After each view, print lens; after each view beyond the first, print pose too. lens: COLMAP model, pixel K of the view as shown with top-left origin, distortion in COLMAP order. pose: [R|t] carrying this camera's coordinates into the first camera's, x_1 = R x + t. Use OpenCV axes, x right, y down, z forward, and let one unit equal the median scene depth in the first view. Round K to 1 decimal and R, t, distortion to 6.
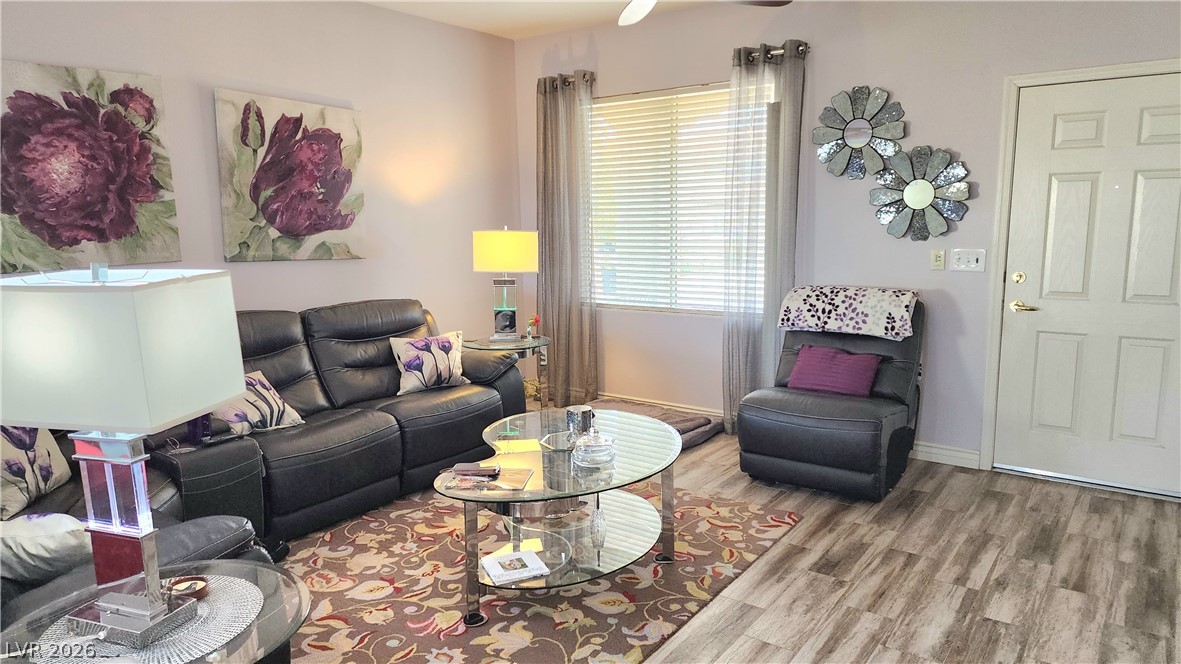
lens RADIAL K [[777.5, 0, 587.7], [0, 777.5, 338.6], [0, 0, 1]] dist [0.059303, -0.036130]
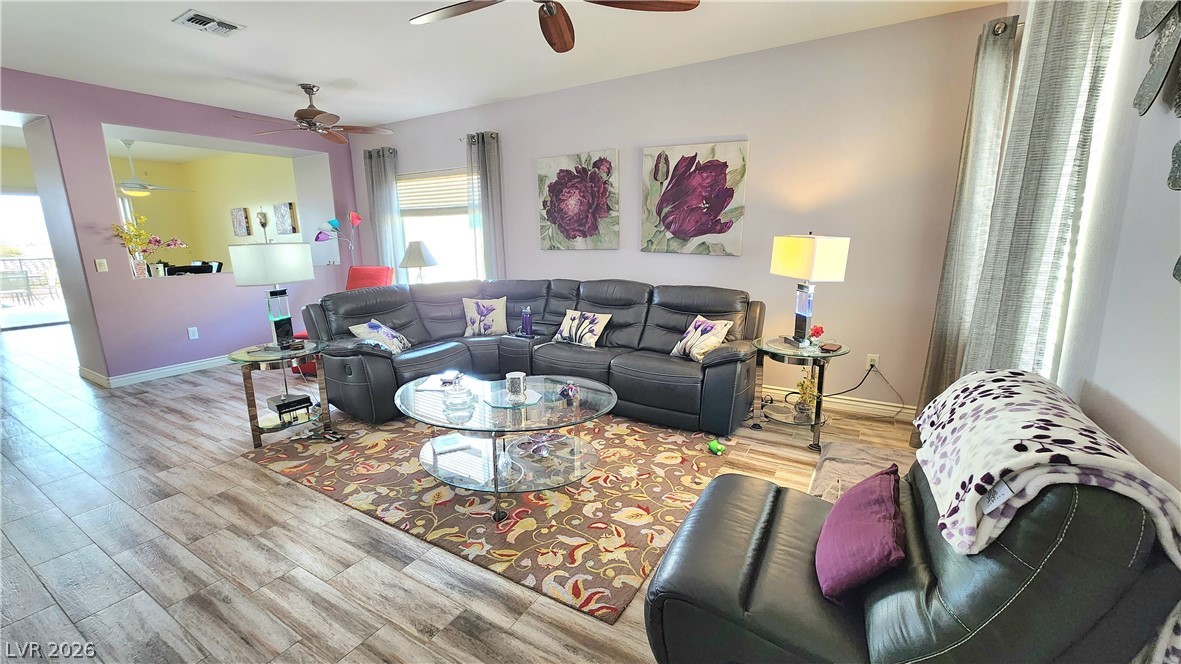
lens RADIAL K [[483.4, 0, 586.4], [0, 483.4, 332.2], [0, 0, 1]] dist [-0.000130, 0.000309]
pose [[0.083304, 0.214919, -0.973073, 0.653489], [-0.151025, 0.967911, 0.200849, -0.133397], [0.985014, 0.130227, 0.113089, 0.866976]]
